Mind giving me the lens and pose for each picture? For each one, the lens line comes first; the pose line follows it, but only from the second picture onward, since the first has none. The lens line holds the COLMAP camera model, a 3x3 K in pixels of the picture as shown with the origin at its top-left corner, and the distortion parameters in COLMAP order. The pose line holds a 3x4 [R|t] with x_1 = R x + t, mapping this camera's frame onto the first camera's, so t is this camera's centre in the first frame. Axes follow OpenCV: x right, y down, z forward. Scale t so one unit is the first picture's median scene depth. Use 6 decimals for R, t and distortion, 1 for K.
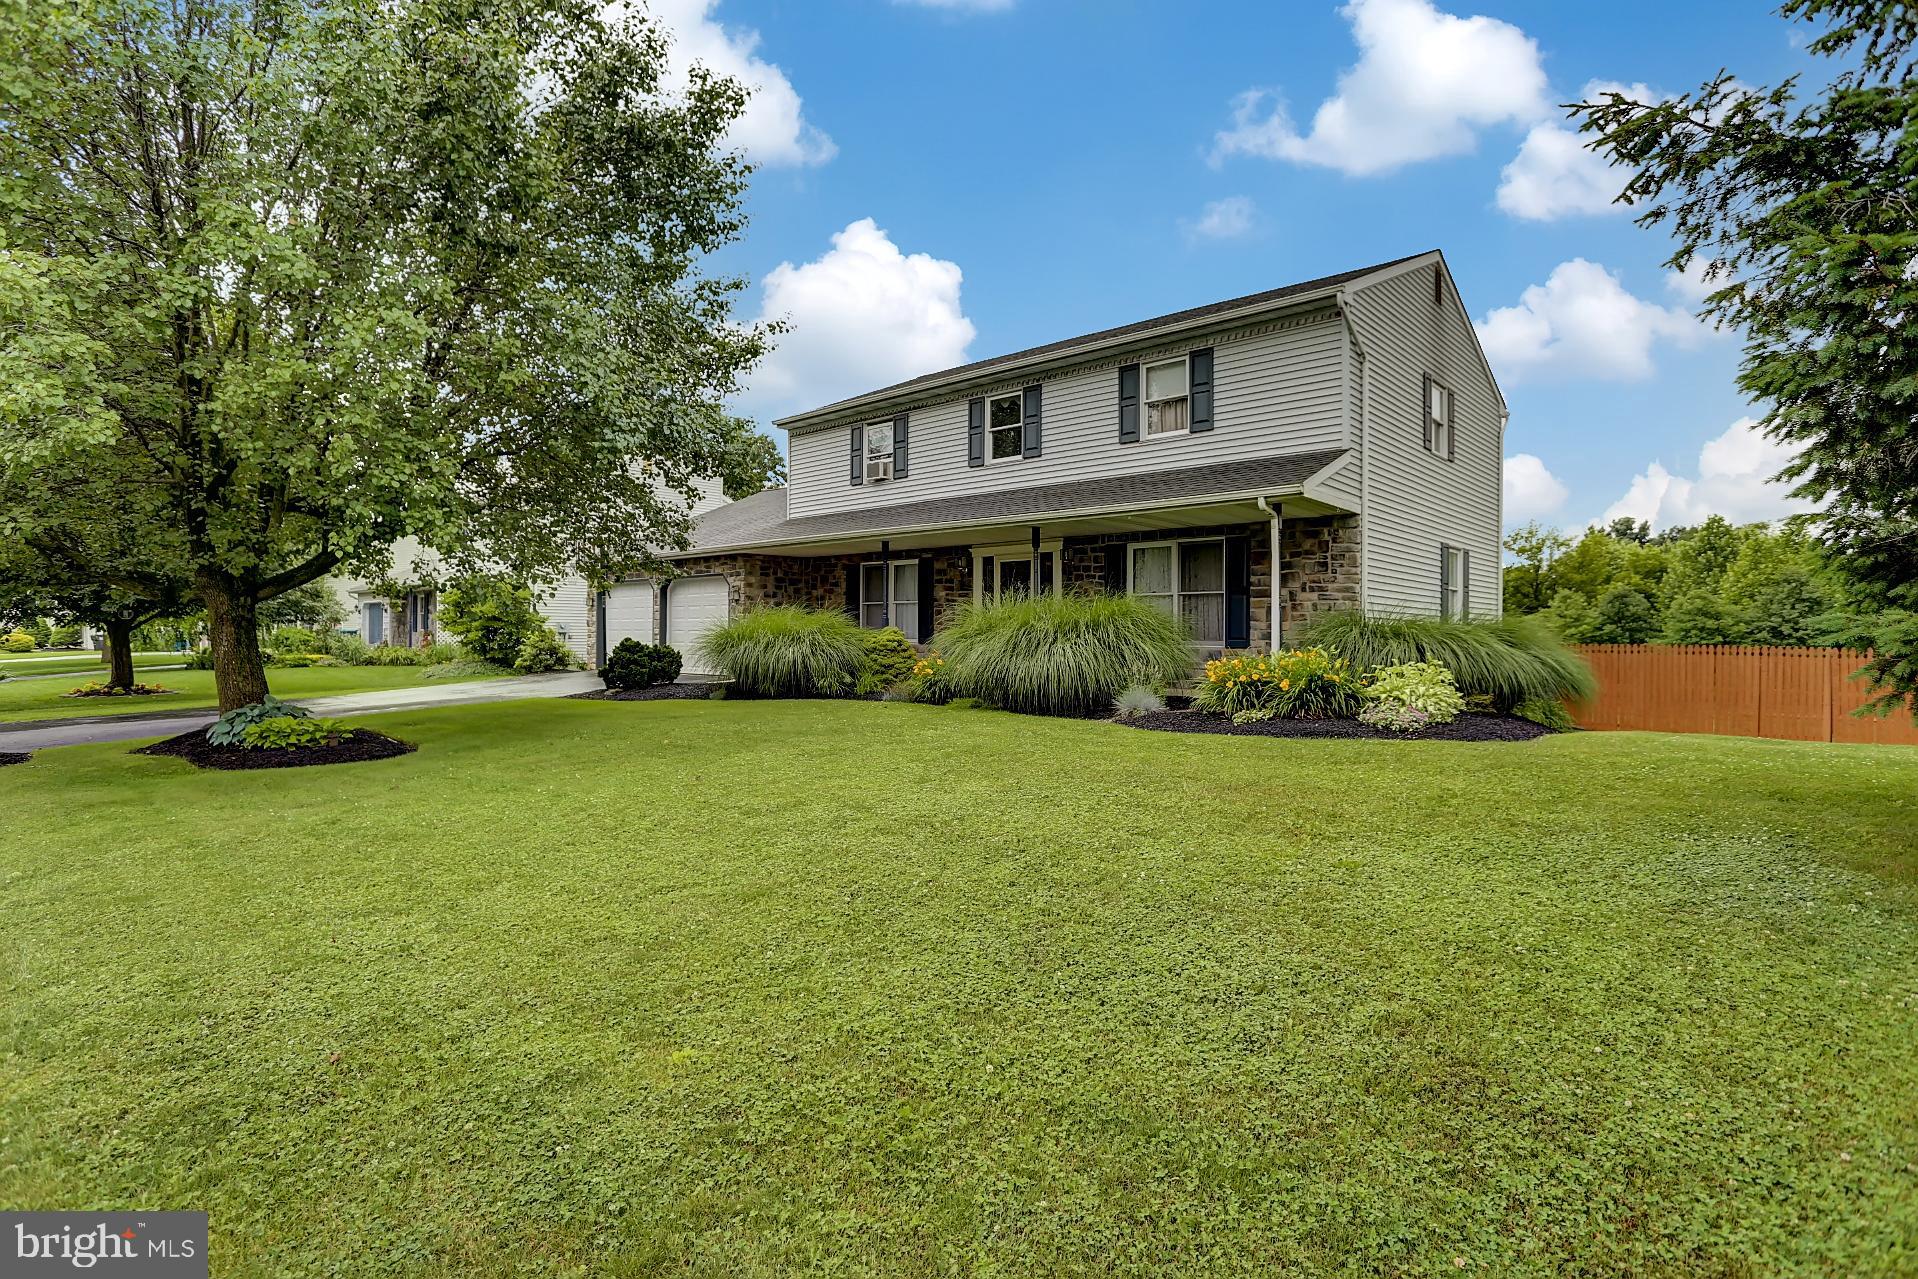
lens RADIAL K [[1005.3, 0, 959.0], [0, 1005.3, 639.5], [0, 0, 1]] dist [-0.066715, 0.000511]
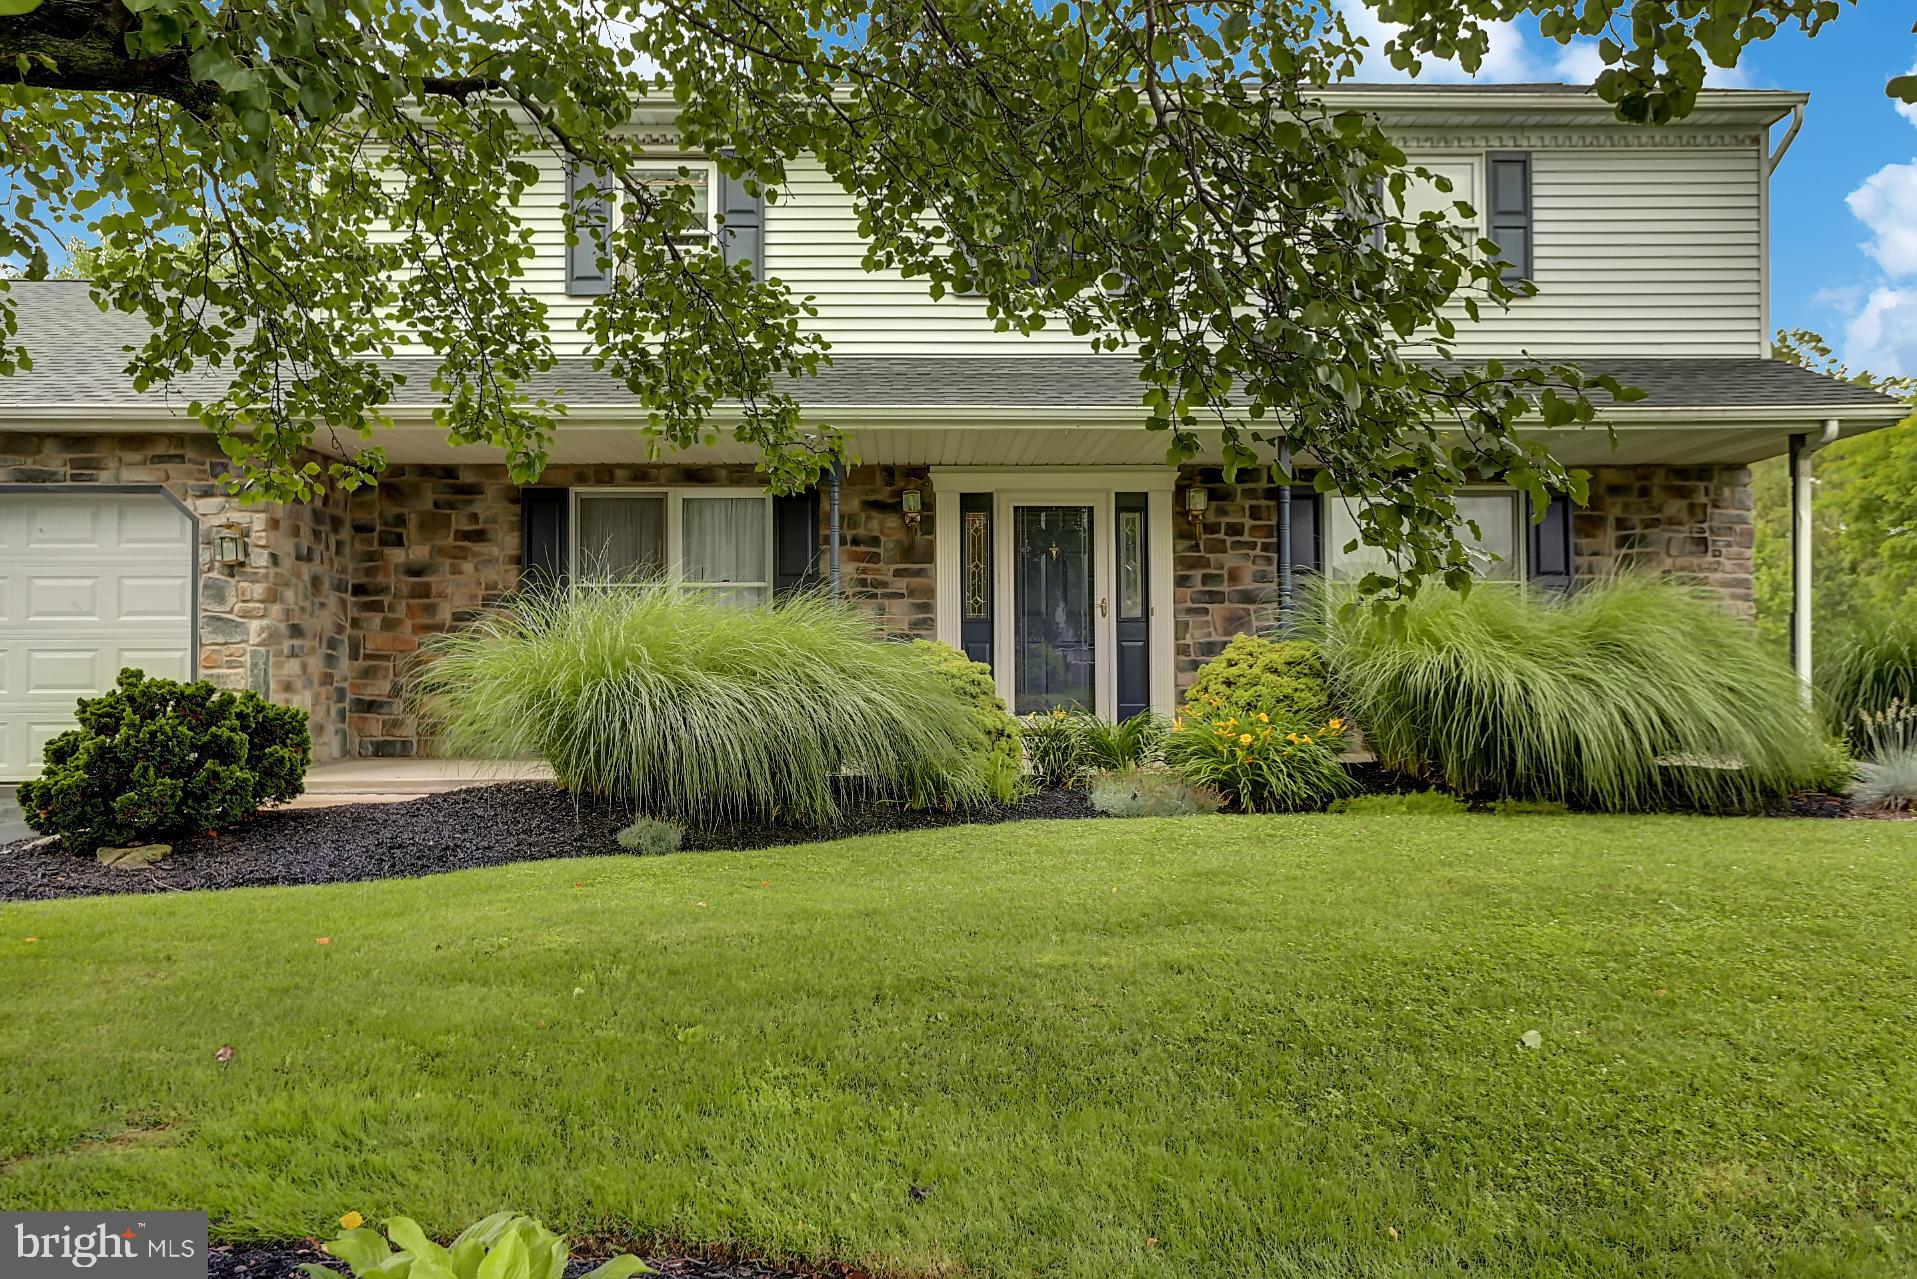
lens RADIAL K [[1561.7, 0, 958.5], [0, 1561.7, 639.5], [0, 0, 1]] dist [-0.011193, -0.000275]
pose [[0.699479, 0.002929, 0.714647, -0.496845], [0.008796, 0.999881, -0.012706, -0.004777], [-0.714599, 0.015174, 0.699370, 0.498505]]
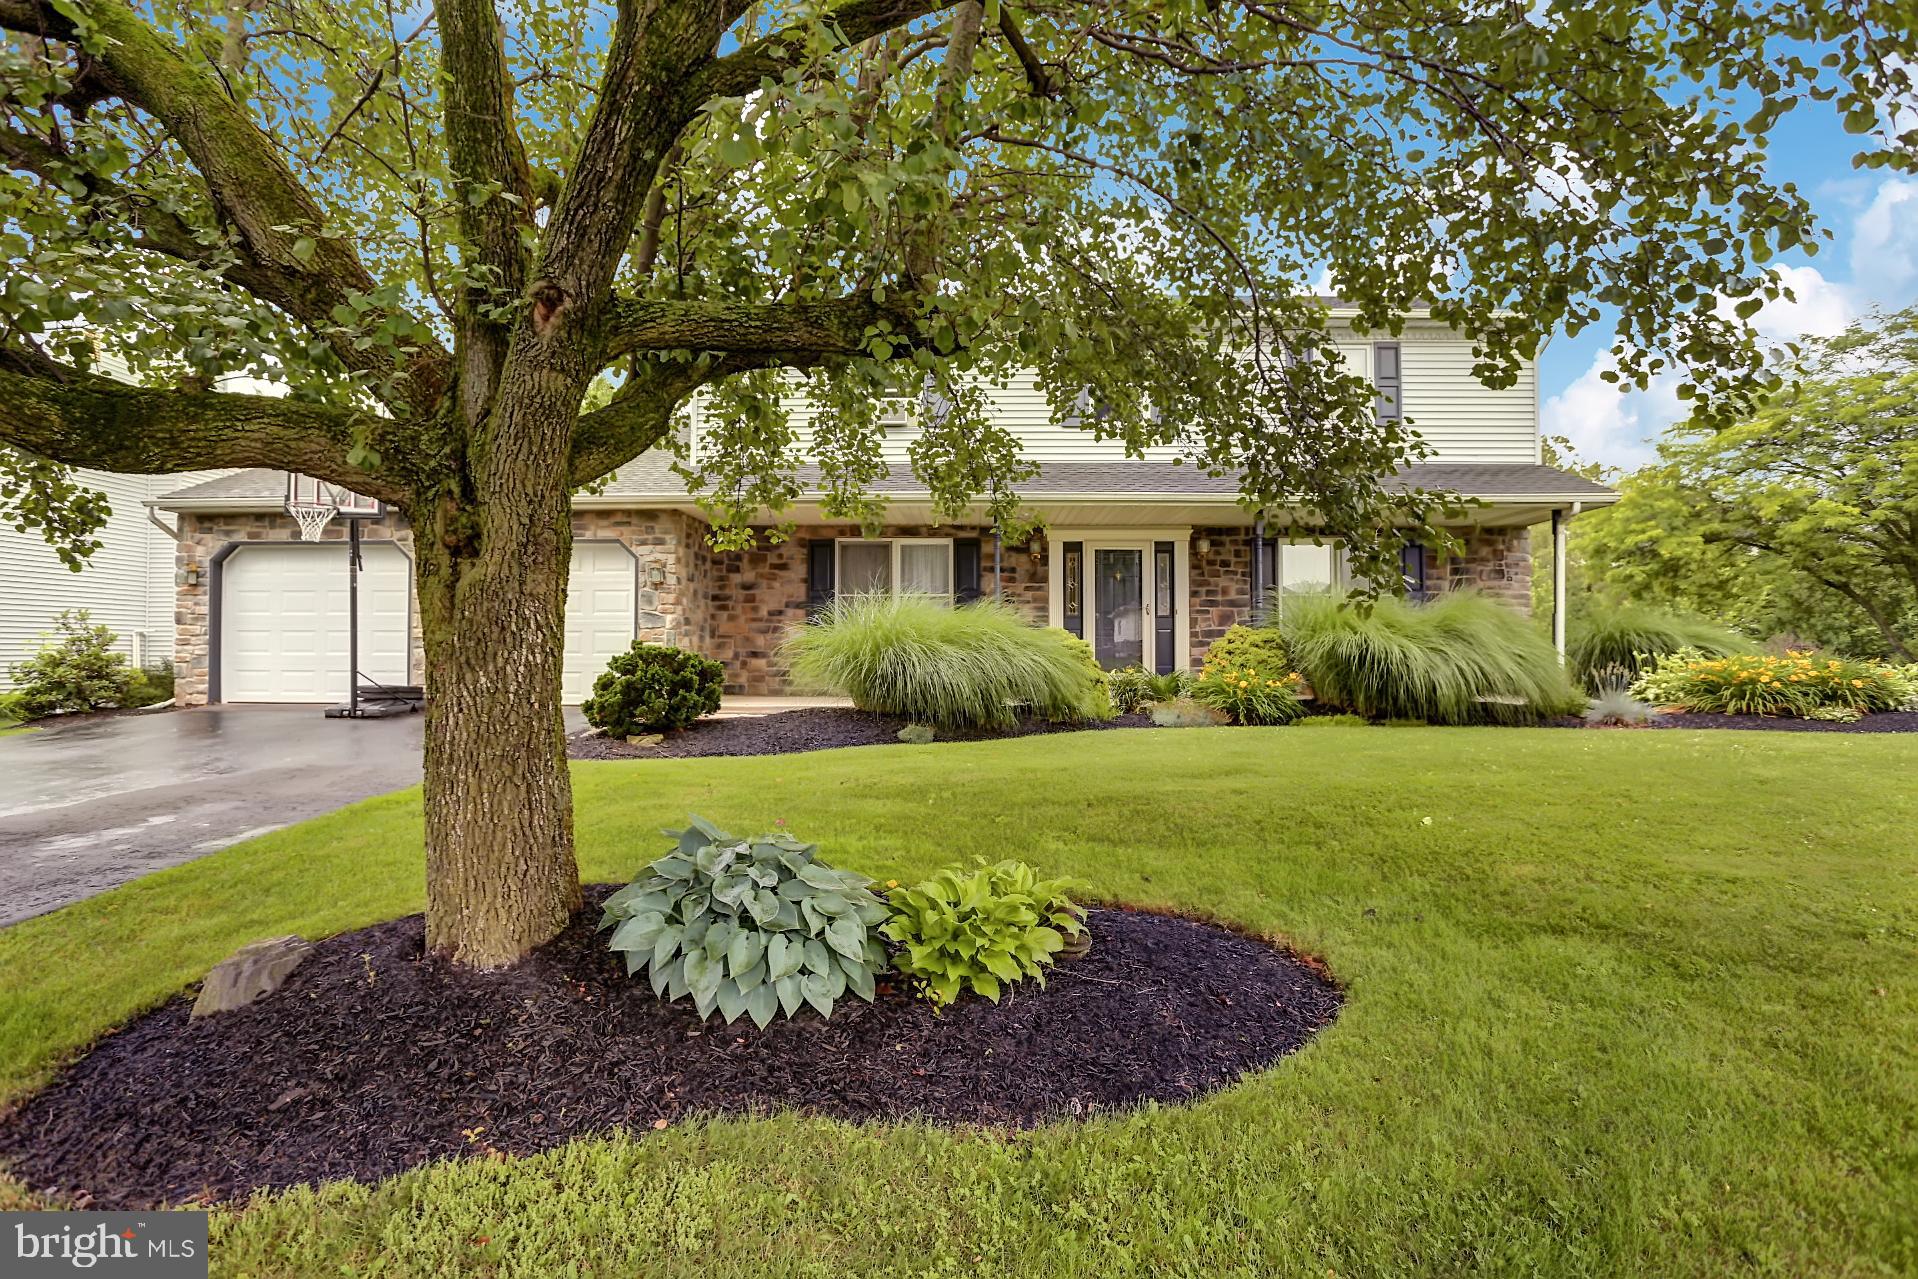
lens RADIAL K [[1005.3, 0, 959.0], [0, 1005.3, 639.5], [0, 0, 1]] dist [-0.066715, 0.000511]
pose [[0.734853, 0.000776, 0.678226, -0.577520], [0.004122, 0.999976, -0.005611, -0.000652], [-0.678214, 0.006919, 0.734832, 0.477127]]
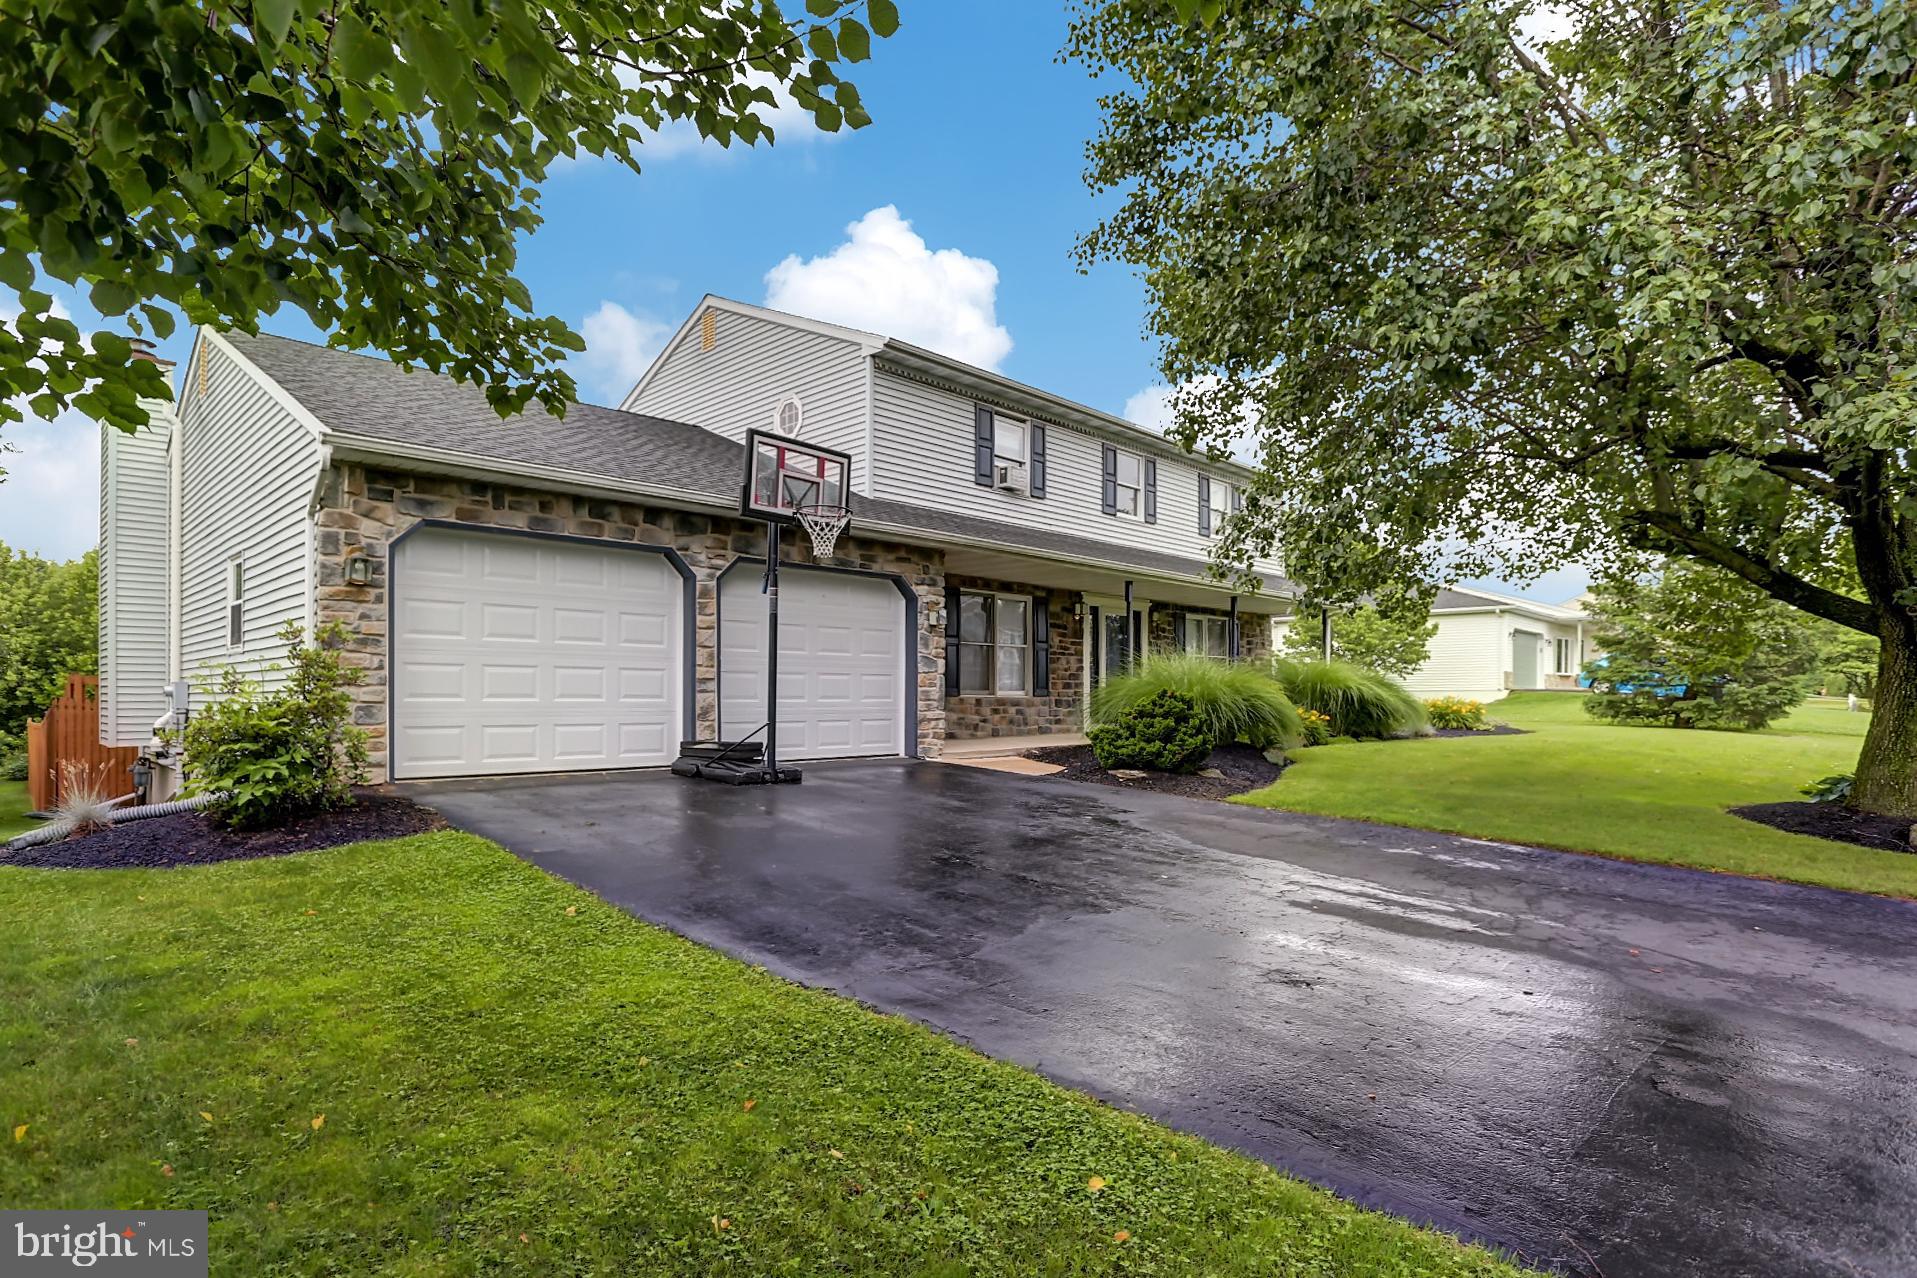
lens RADIAL K [[1004.7, 0, 958.5], [0, 1004.7, 639.0], [0, 0, 1]] dist [-0.066715, 0.000511]
pose [[0.016964, 0.047621, 0.998721, -0.932199], [-0.005266, 0.998856, -0.047538, -0.004359], [-0.999842, -0.004453, 0.017196, 1.114116]]
